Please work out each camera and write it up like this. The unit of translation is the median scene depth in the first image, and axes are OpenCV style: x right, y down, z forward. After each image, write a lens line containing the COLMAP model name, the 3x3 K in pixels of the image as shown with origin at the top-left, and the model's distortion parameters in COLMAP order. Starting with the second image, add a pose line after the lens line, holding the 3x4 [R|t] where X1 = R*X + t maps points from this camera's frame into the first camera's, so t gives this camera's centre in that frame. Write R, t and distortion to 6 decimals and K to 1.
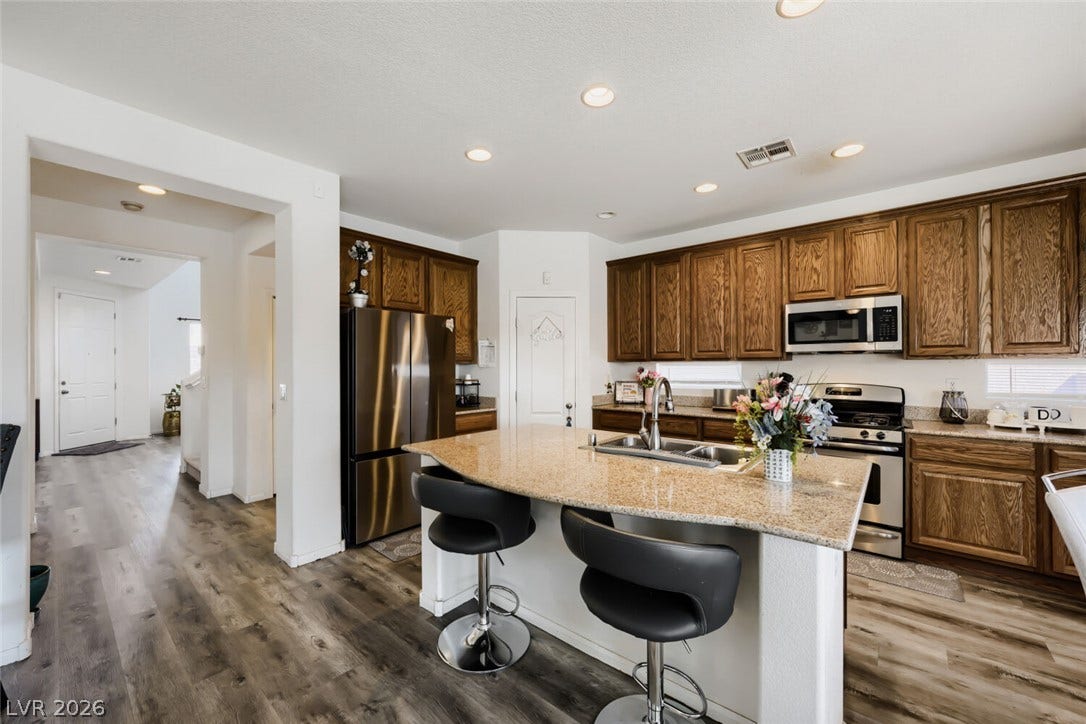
lens RADIAL K [[427.2, 0, 542.5], [0, 427.2, 364.5], [0, 0, 1]] dist [-0.010215, 0.001773]
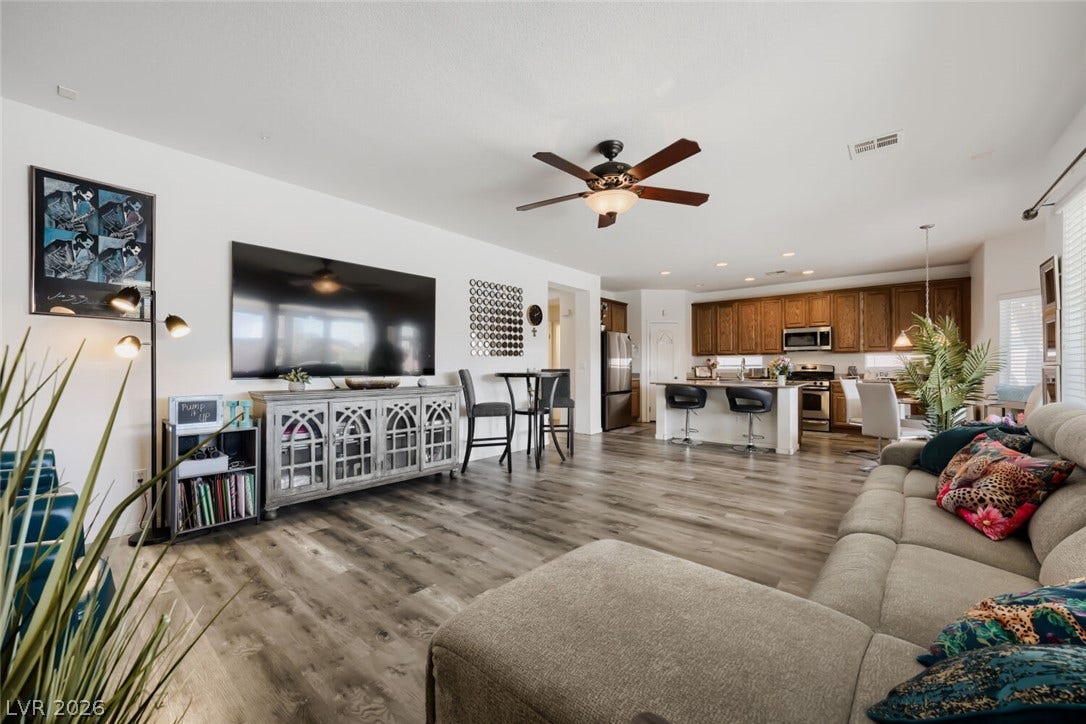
lens RADIAL K [[427.2, 0, 546.2], [0, 427.2, 361.2], [0, 0, 1]] dist [-0.010215, 0.001773]
pose [[0.999857, 0.002445, 0.016715, -0.689987], [-0.002311, 0.999965, -0.008017, 0.047324], [-0.016734, 0.007977, 0.999828, -1.176221]]
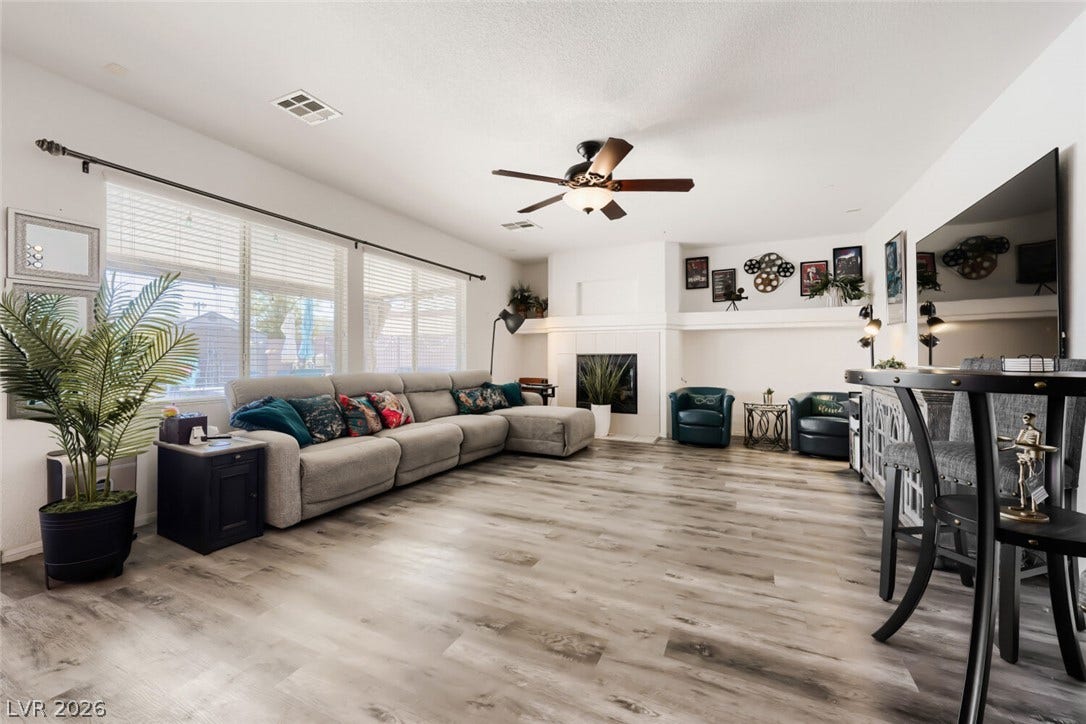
lens RADIAL K [[427.2, 0, 547.1], [0, 427.2, 349.6], [0, 0, 1]] dist [-0.010215, 0.001773]
pose [[-0.962548, -0.007442, -0.271008, -0.230579], [-0.001907, 0.999784, -0.020680, 0.066488], [0.271103, -0.019389, -0.962355, 0.467984]]
